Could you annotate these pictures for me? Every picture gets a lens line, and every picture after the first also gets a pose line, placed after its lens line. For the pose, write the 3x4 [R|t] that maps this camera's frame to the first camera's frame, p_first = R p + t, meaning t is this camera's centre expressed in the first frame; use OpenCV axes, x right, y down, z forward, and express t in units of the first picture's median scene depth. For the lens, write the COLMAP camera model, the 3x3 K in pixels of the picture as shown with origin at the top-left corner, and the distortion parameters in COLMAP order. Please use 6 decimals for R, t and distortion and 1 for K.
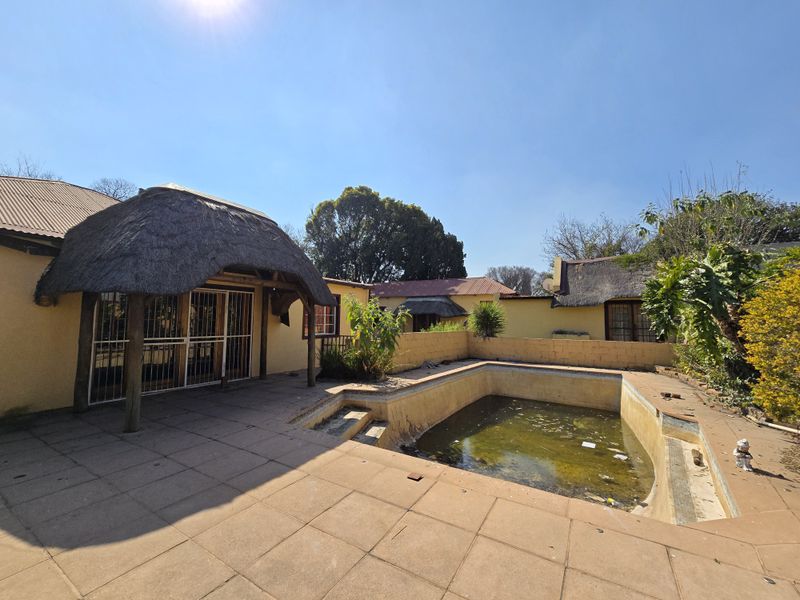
lens RADIAL K [[324.7, 0, 394.9], [0, 324.7, 298.6], [0, 0, 1]] dist [-0.009311, 0.002865]
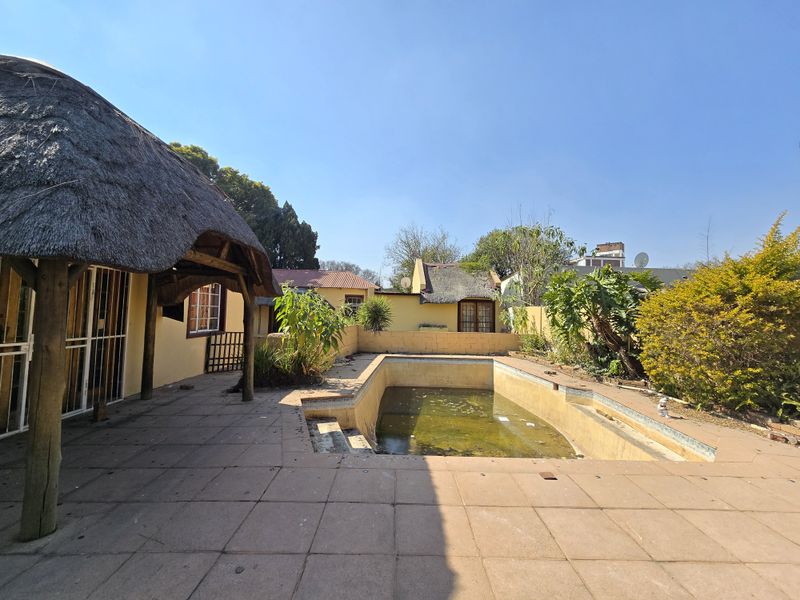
lens RADIAL K [[324.7, 0, 394.9], [0, 324.7, 298.6], [0, 0, 1]] dist [-0.009311, 0.002865]
pose [[0.851917, 0.035206, 0.522492, -0.287487], [-0.047500, 0.998820, 0.010148, 0.004897], [-0.521518, -0.033464, 0.852584, 0.135000]]
